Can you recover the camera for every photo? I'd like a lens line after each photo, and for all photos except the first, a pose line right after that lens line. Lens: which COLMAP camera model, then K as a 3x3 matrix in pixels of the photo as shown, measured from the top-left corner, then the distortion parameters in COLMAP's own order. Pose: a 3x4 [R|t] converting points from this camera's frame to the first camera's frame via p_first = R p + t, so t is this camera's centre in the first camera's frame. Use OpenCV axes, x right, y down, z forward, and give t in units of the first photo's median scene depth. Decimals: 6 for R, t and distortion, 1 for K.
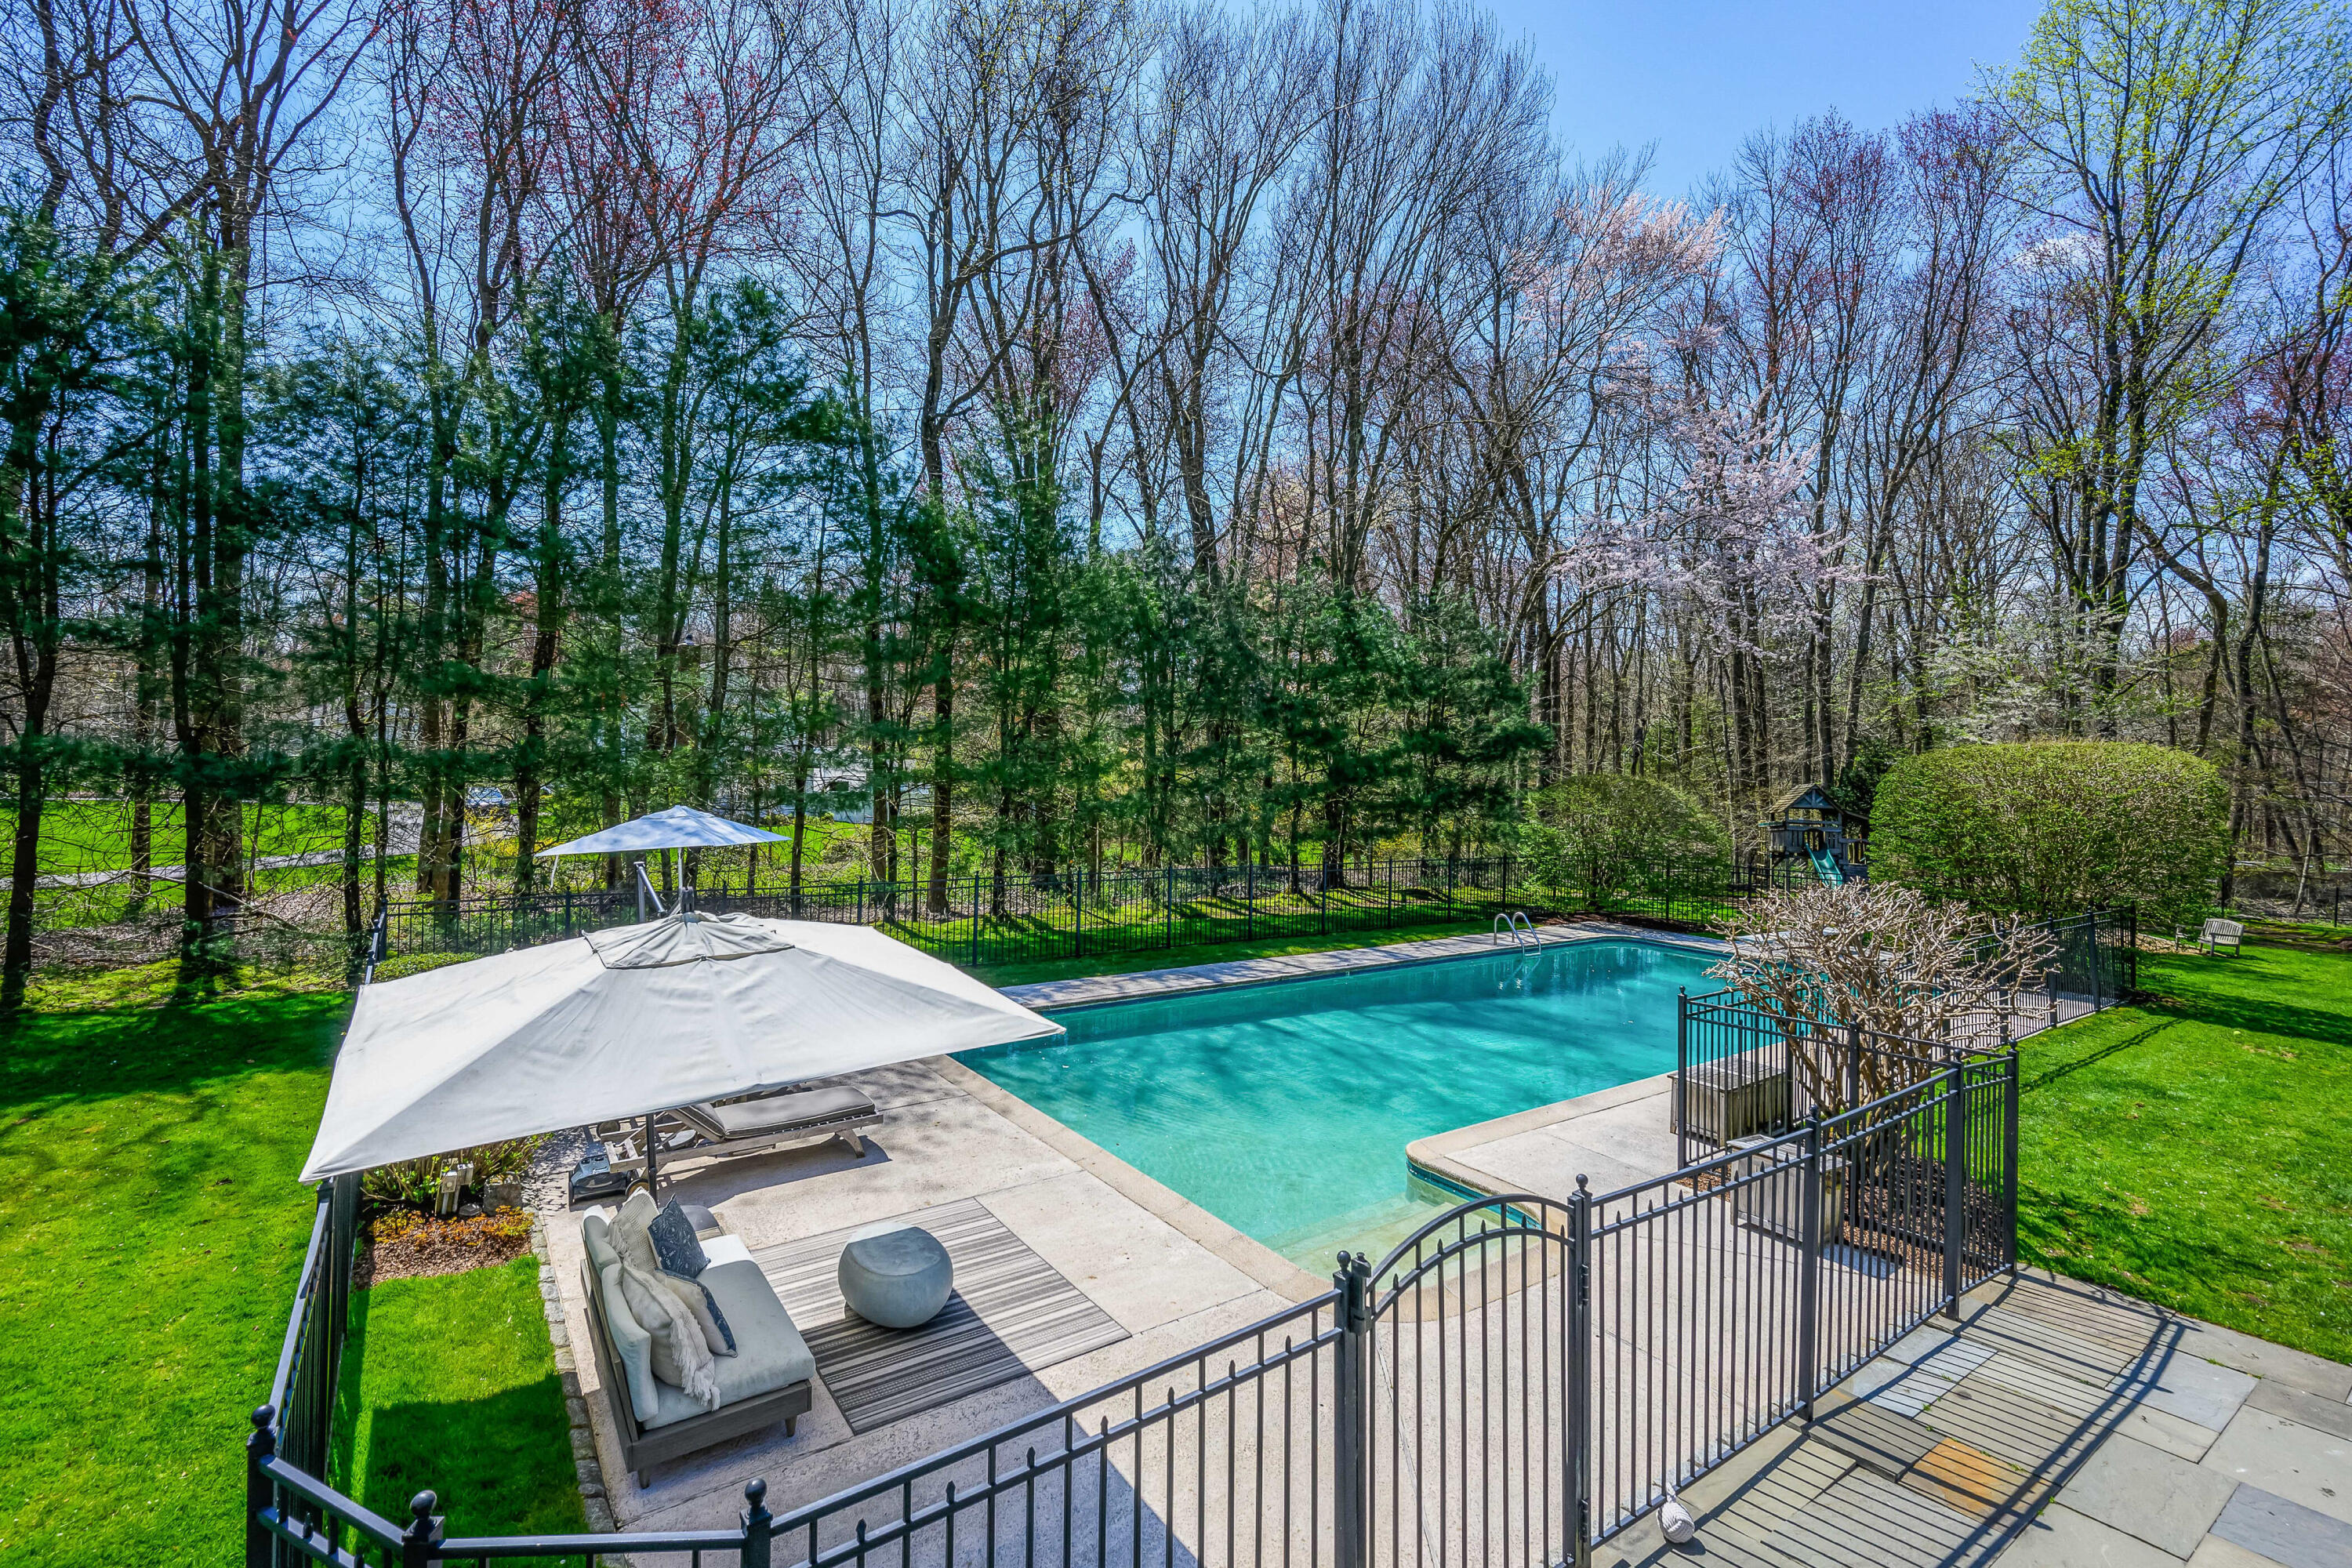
lens RADIAL K [[1063.7, 0, 1177.4], [0, 1063.7, 768.8], [0, 0, 1]] dist [-0.015989, 0.000070]
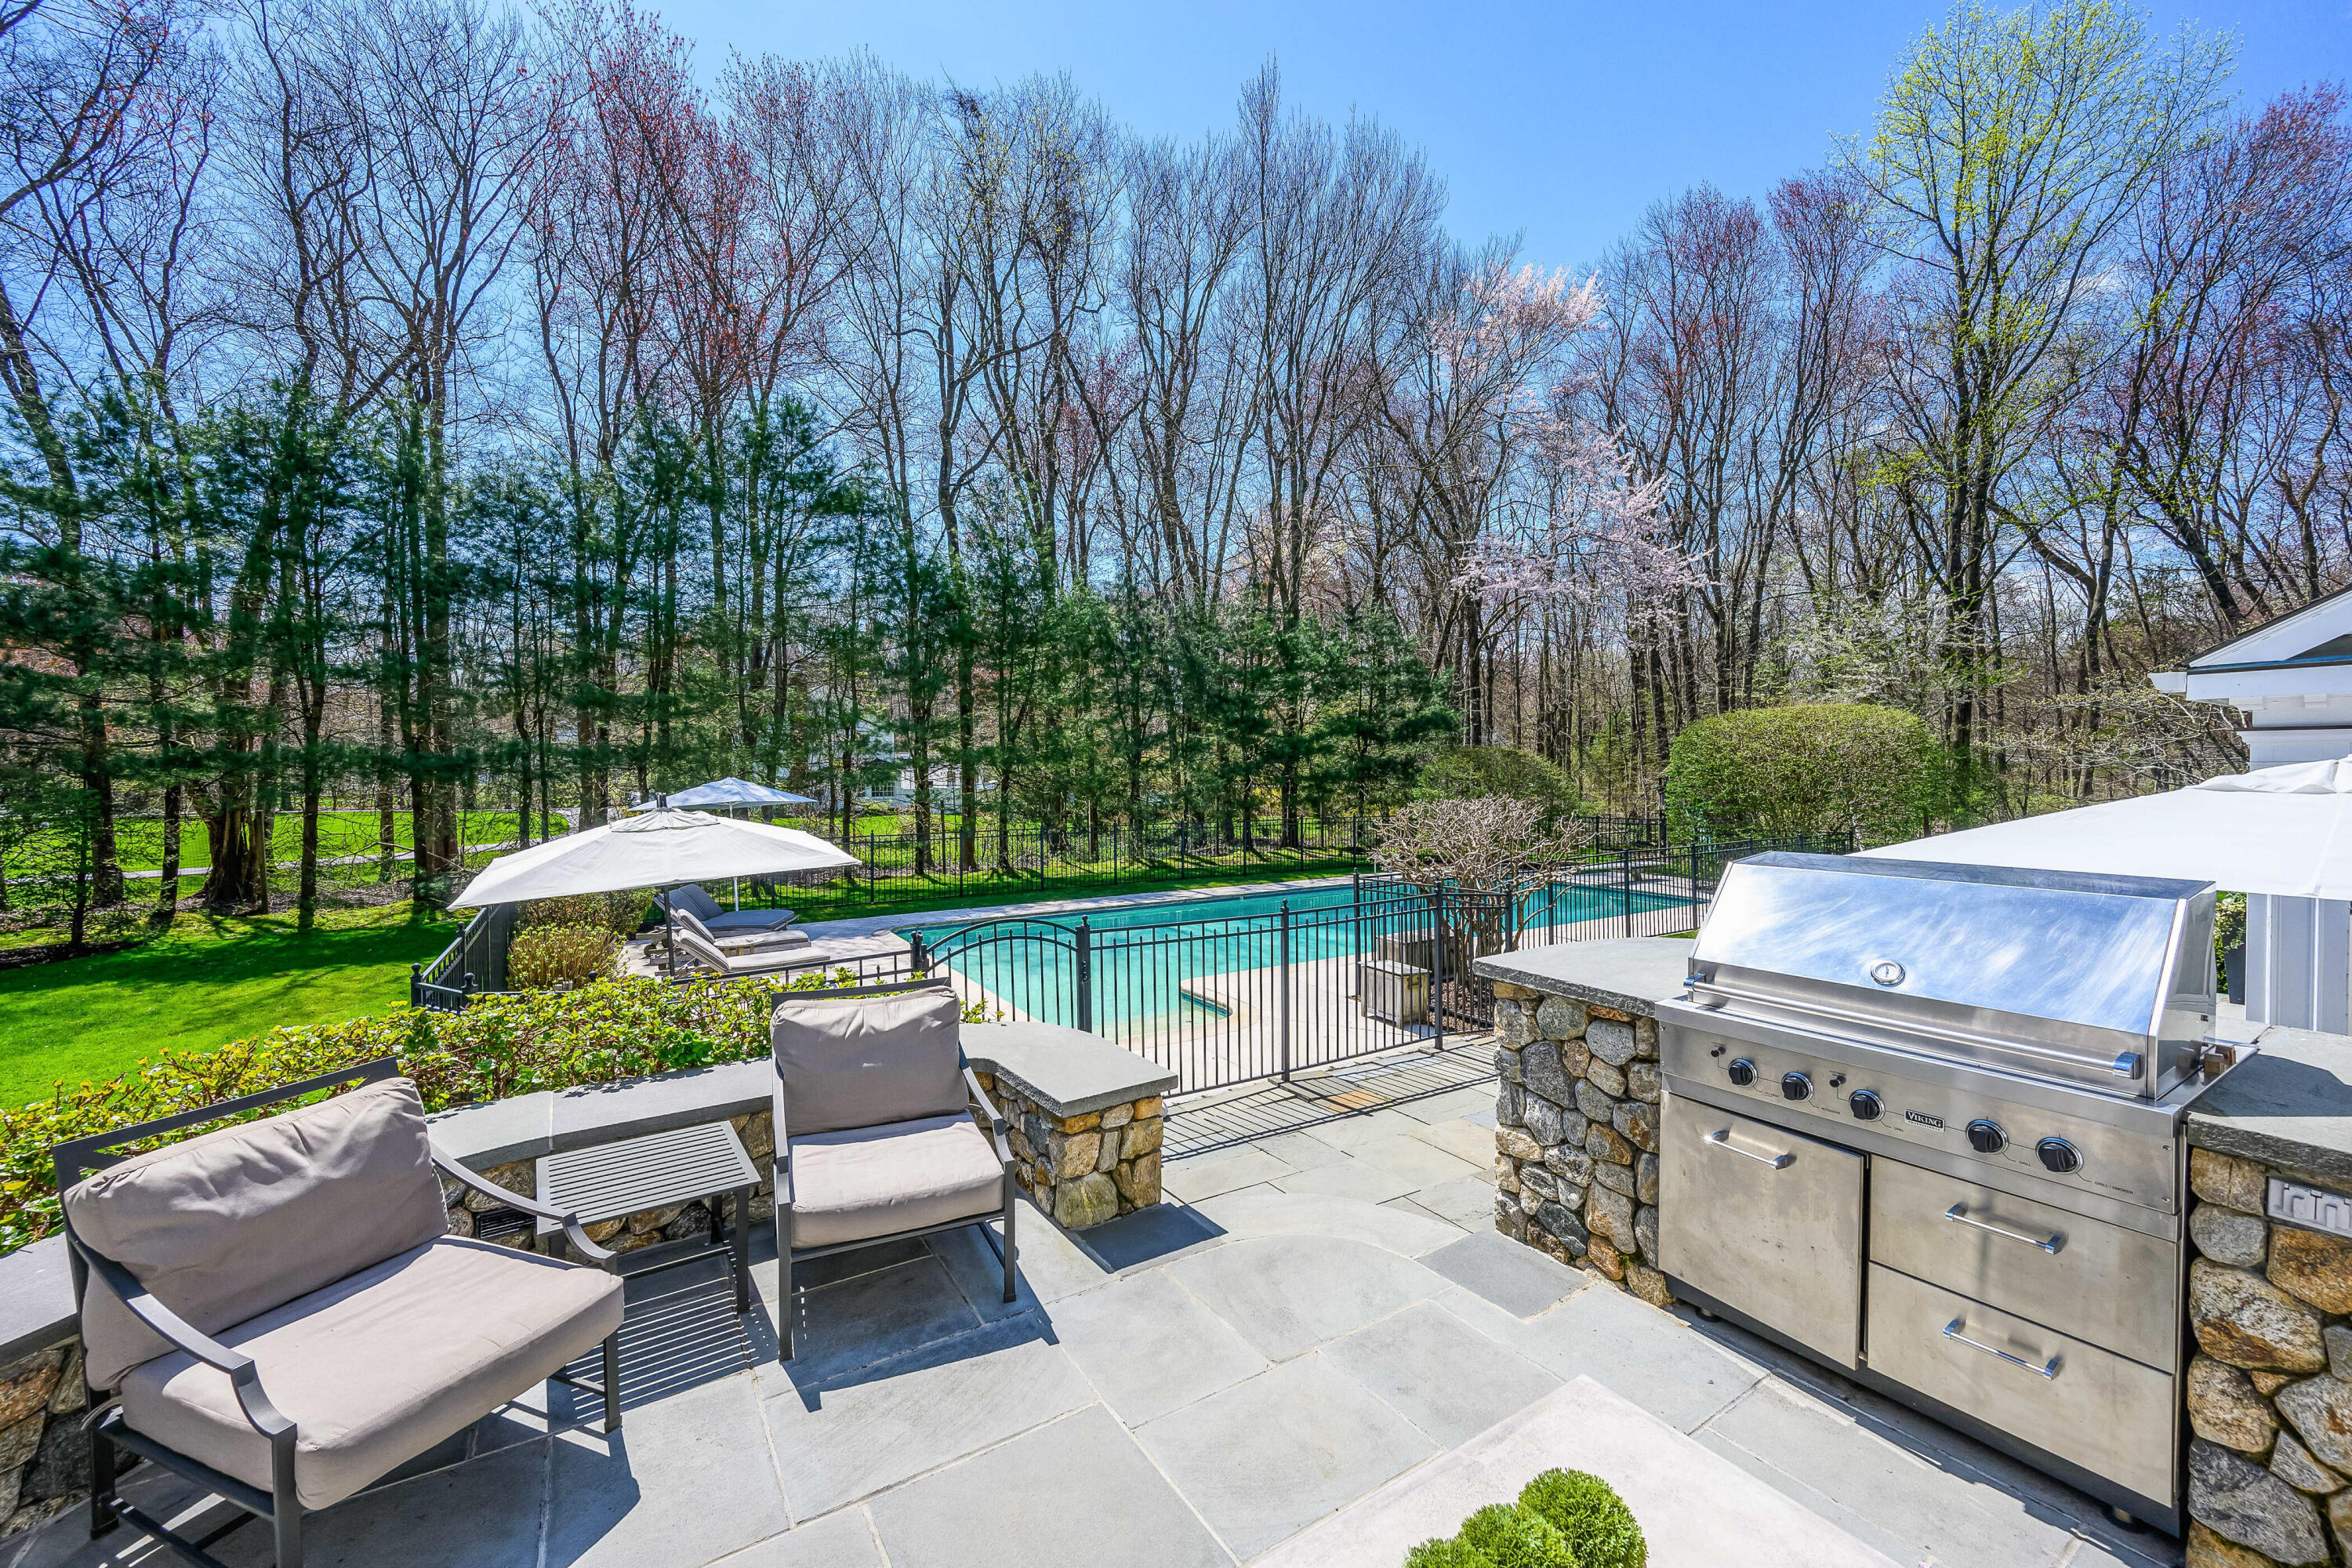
lens RADIAL K [[930.2, 0, 1176.0], [0, 930.2, 784.0], [0, 0, 1]] dist [-0.019861, 0.000007]
pose [[0.997188, -0.026863, -0.069962, 0.149986], [0.027928, 0.999508, 0.014287, 0.029109], [0.069544, -0.016201, 0.997447, -0.146548]]
